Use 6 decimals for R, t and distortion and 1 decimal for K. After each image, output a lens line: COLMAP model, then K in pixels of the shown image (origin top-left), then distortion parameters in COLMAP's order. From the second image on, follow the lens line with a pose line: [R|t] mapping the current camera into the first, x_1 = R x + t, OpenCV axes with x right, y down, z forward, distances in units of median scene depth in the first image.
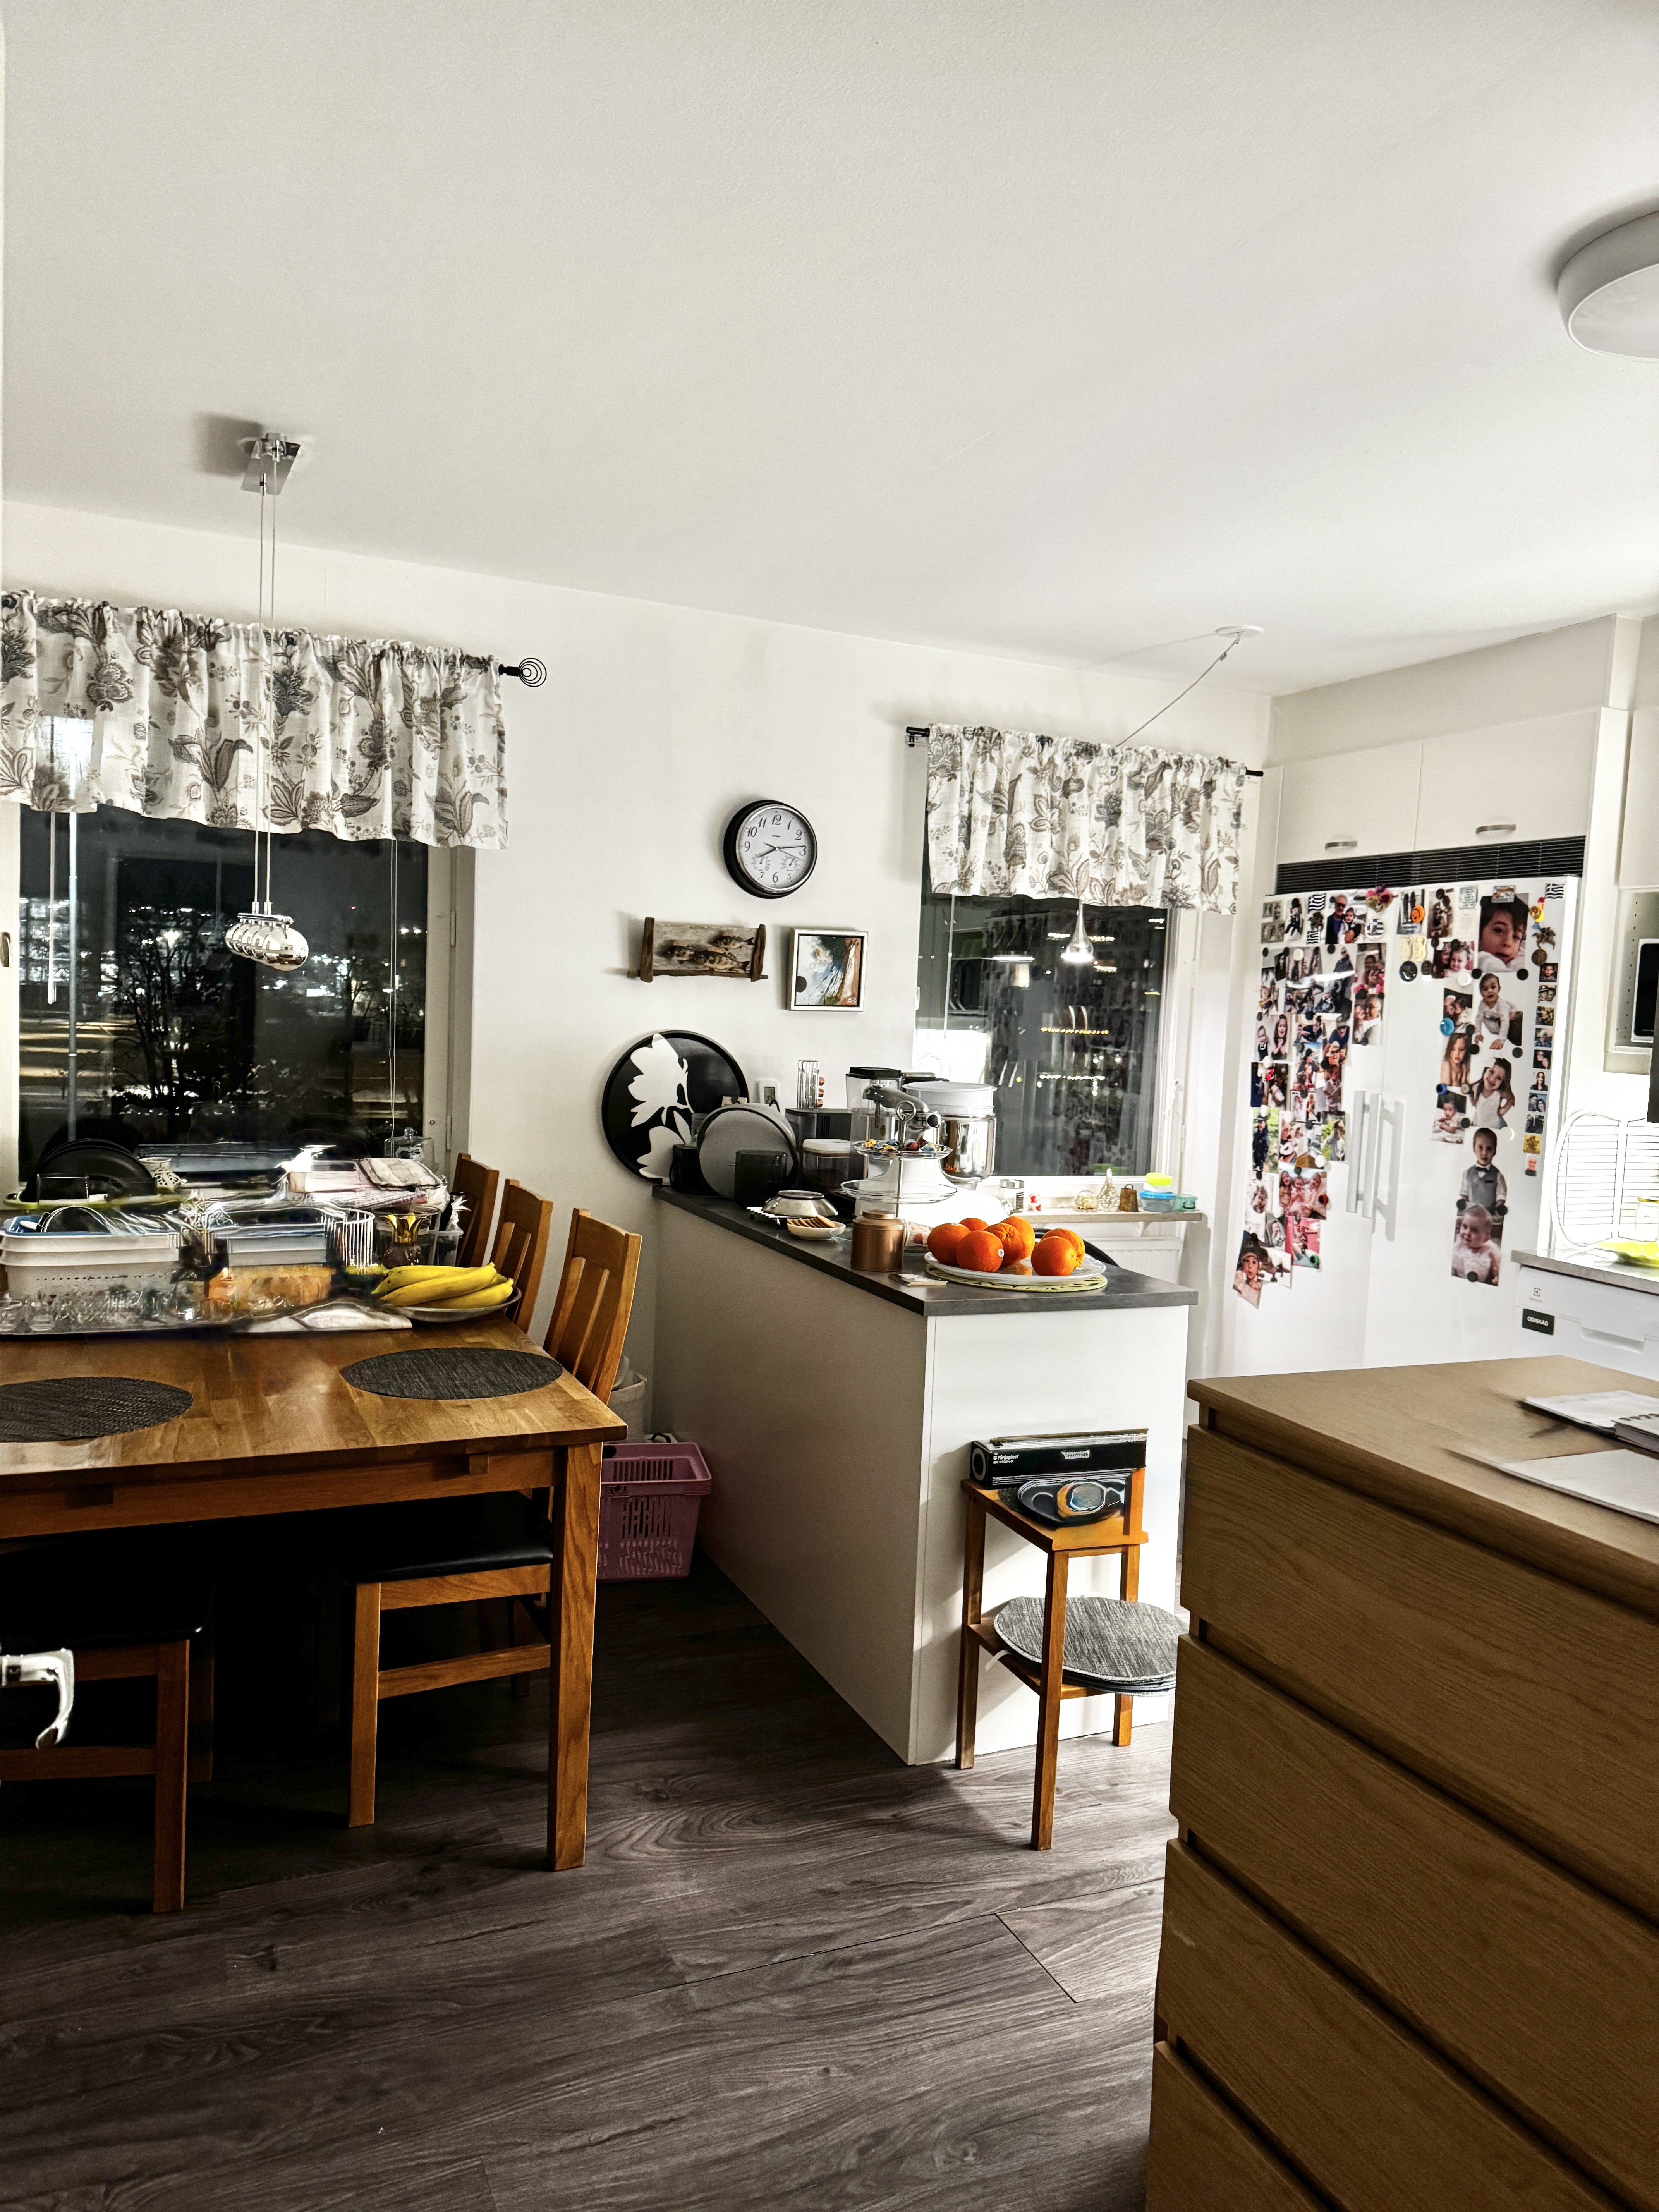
lens RADIAL K [[1555.4, 0, 832.0], [0, 1555.4, 1113.2], [0, 0, 1]] dist [-0.004572, -0.002462]
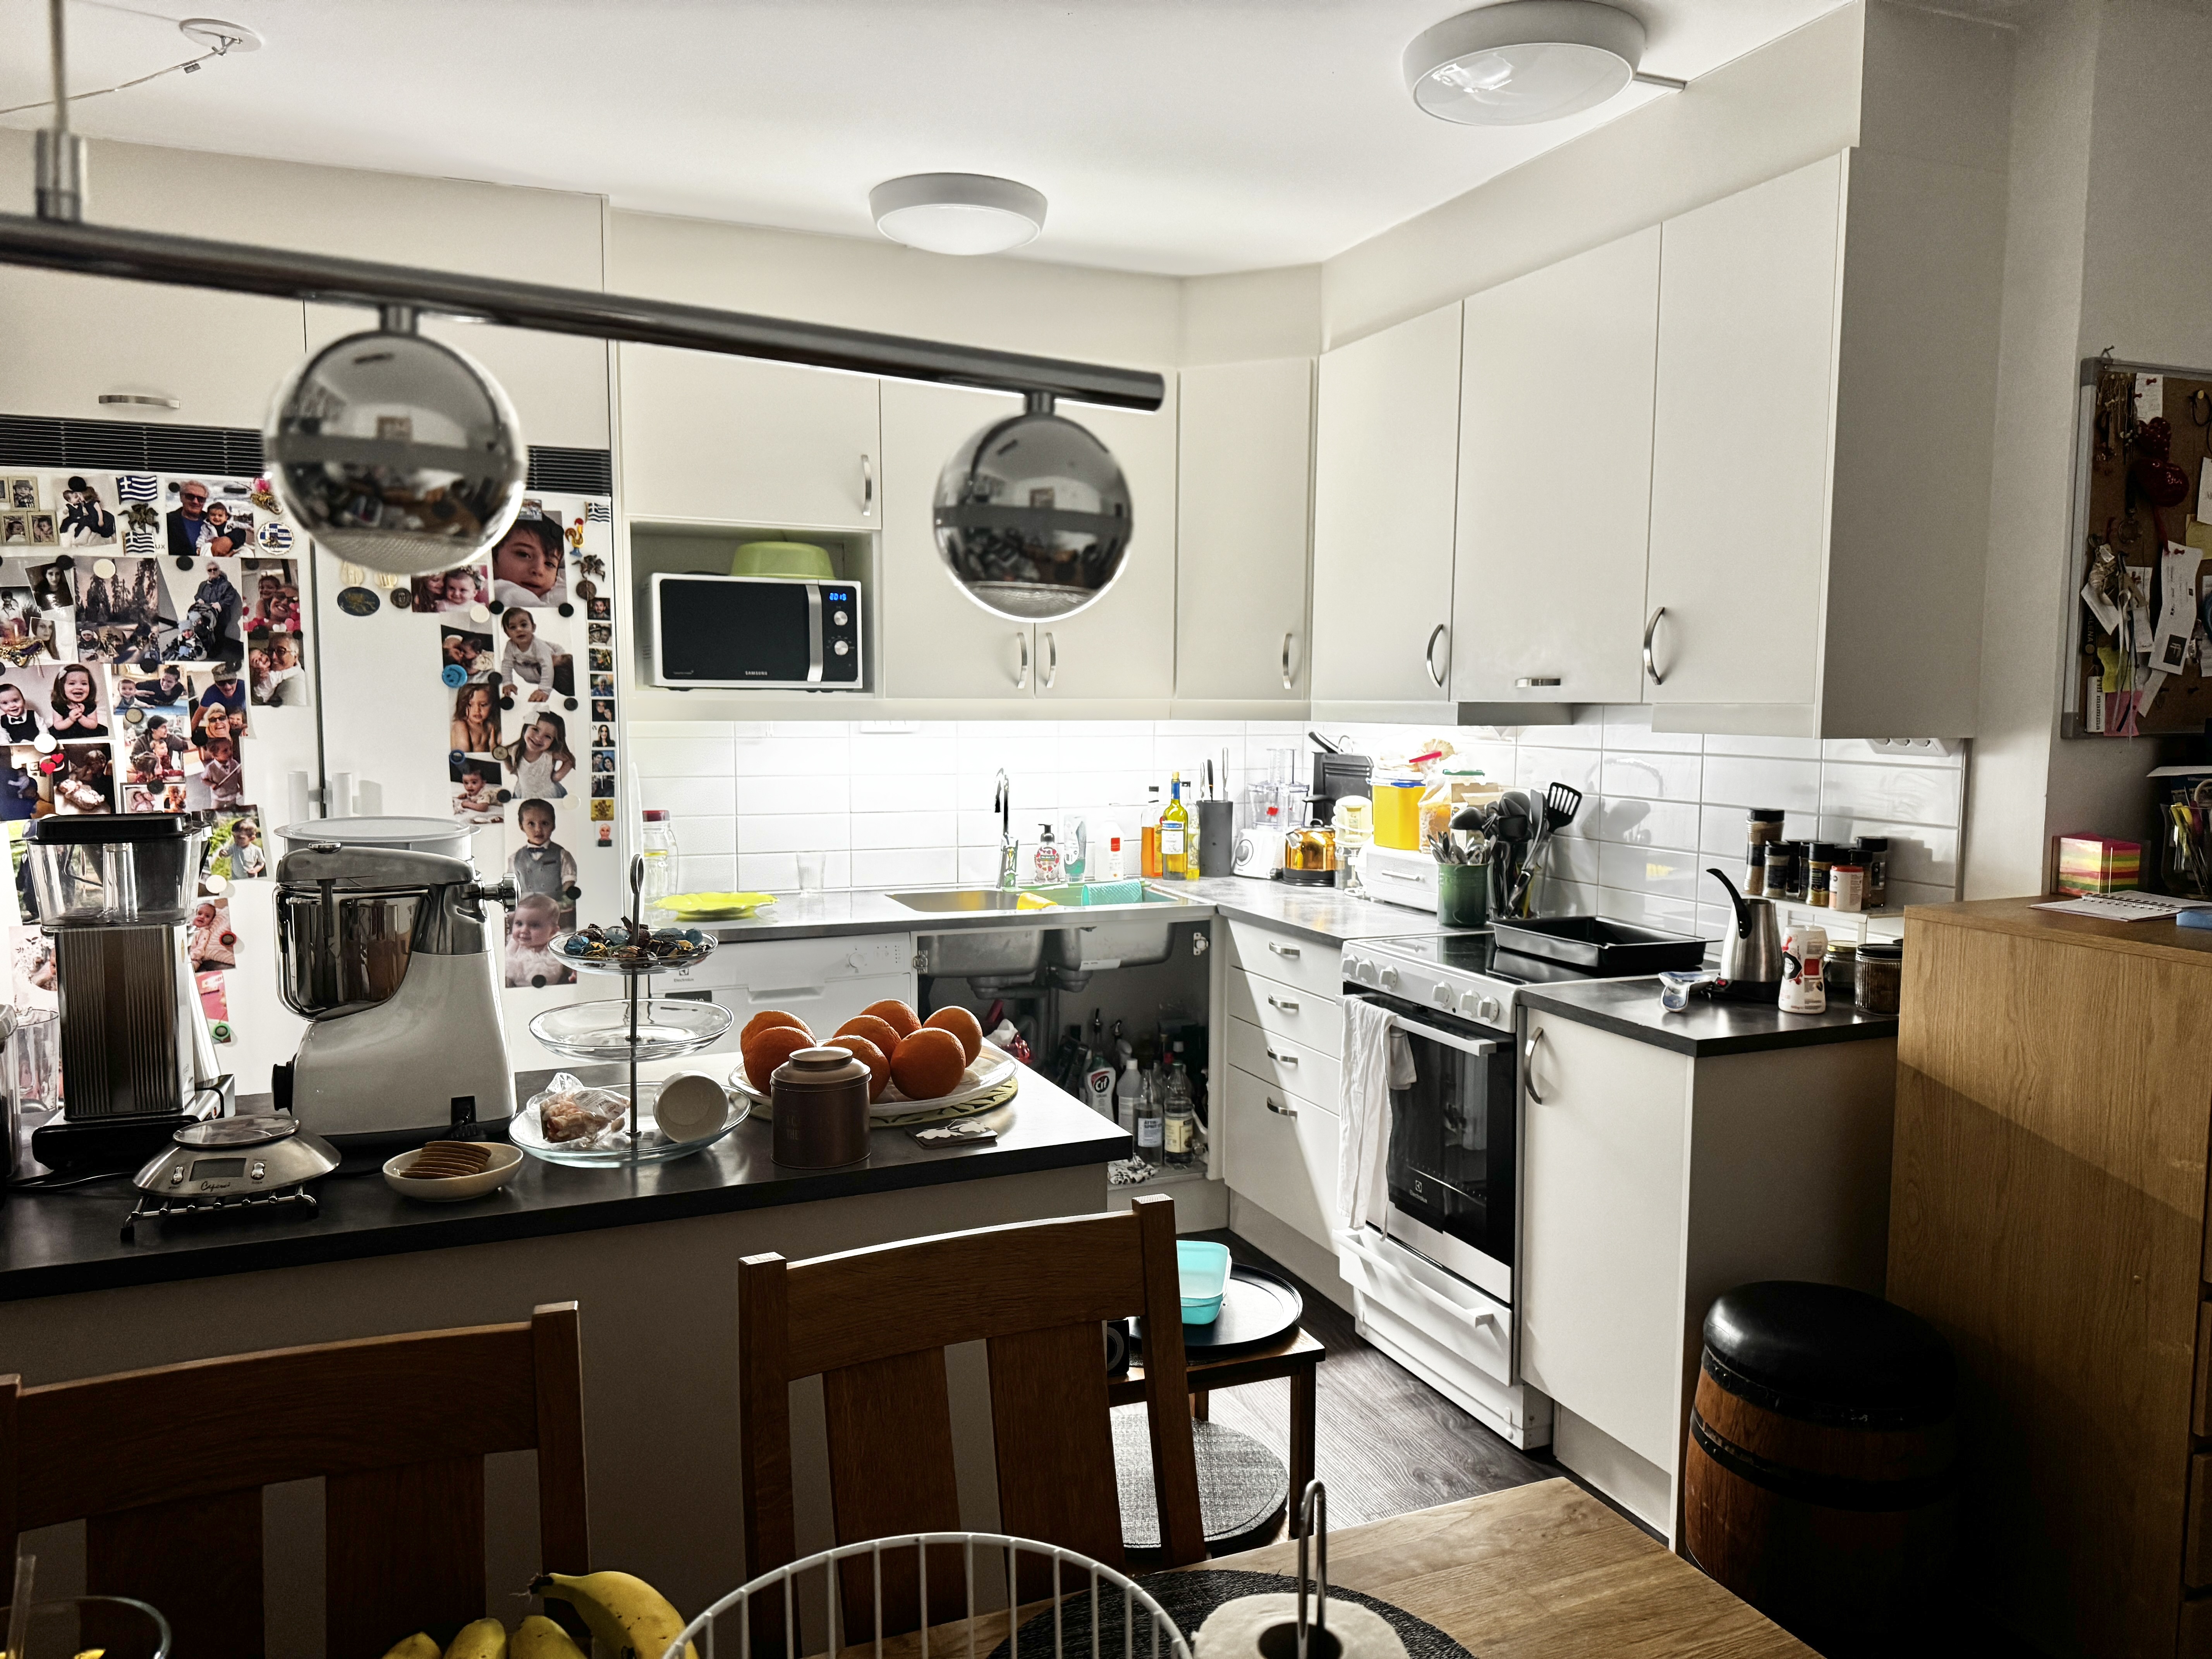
lens RADIAL K [[1555.4, 0, 1111.0], [0, 1555.4, 825.1], [0, 0, 1]] dist [-0.004572, -0.002462]
pose [[0.011307, -0.132042, 0.991180, -0.377223], [0.065862, 0.989189, 0.131026, -0.062395], [-0.997765, 0.063800, 0.019881, 0.668517]]
